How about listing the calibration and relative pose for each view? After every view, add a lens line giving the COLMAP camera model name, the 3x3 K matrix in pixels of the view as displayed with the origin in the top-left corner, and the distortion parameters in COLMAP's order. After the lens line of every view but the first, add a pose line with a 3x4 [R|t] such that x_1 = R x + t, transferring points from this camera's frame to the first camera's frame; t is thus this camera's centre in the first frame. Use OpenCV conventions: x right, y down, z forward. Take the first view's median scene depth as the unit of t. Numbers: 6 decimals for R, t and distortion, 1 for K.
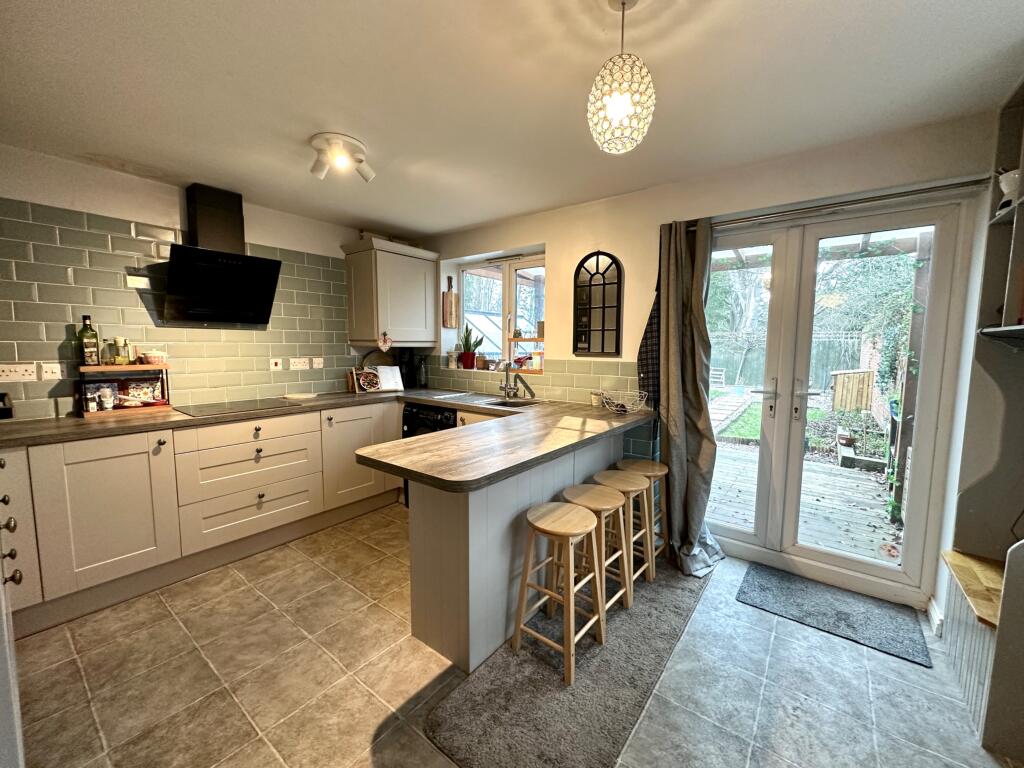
lens RADIAL K [[411.0, 0, 512.0], [0, 411.0, 384.0], [0, 0, 1]] dist [-0.000247, -0.000054]
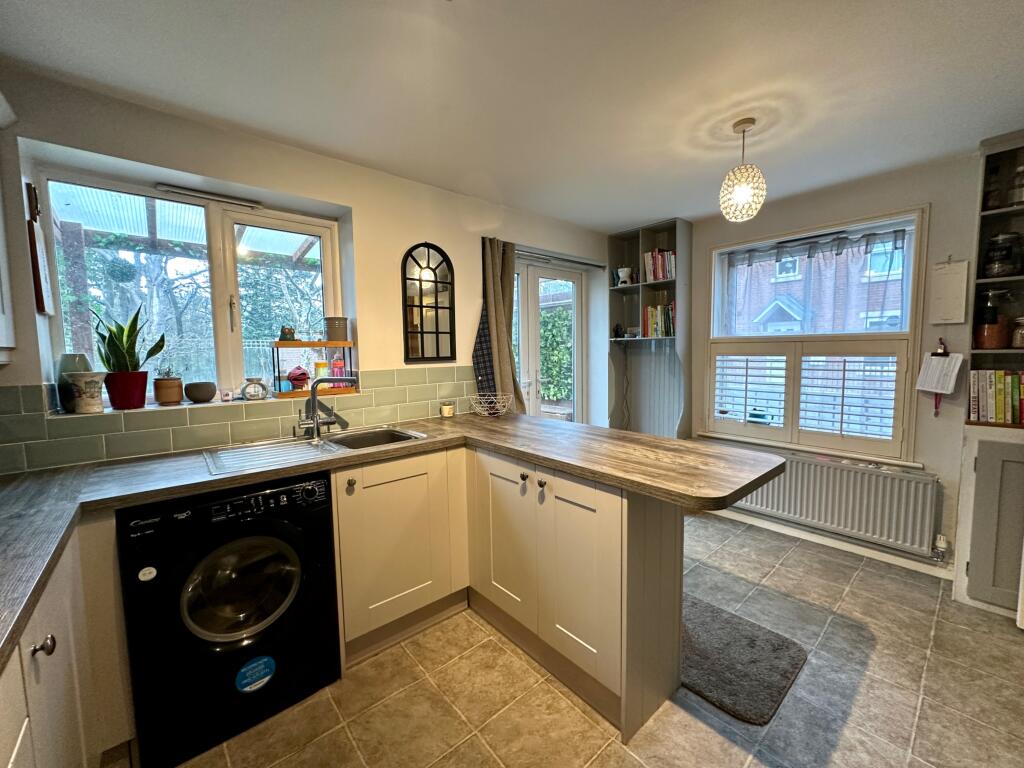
lens RADIAL K [[411.0, 0, 512.0], [0, 411.0, 384.0], [0, 0, 1]] dist [-0.000247, -0.000054]
pose [[0.200147, -0.092075, 0.975430, -0.639229], [0.111211, 0.991275, 0.070752, -0.066082], [-0.973434, 0.094317, 0.208641, 0.671655]]
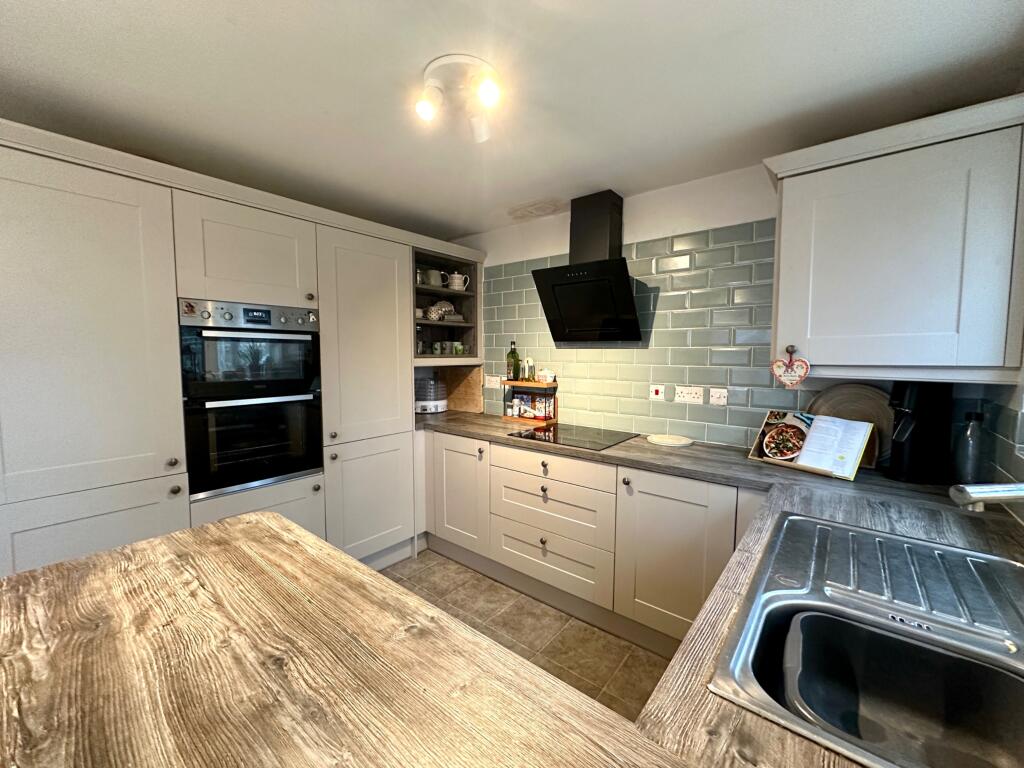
lens RADIAL K [[411.0, 0, 512.0], [0, 411.0, 384.0], [0, 0, 1]] dist [-0.000247, -0.000054]
pose [[-0.019418, 0.069266, -0.997409, 0.211474], [-0.099367, 0.992525, 0.070861, -0.102505], [0.994861, 0.100485, -0.012390, 0.836452]]
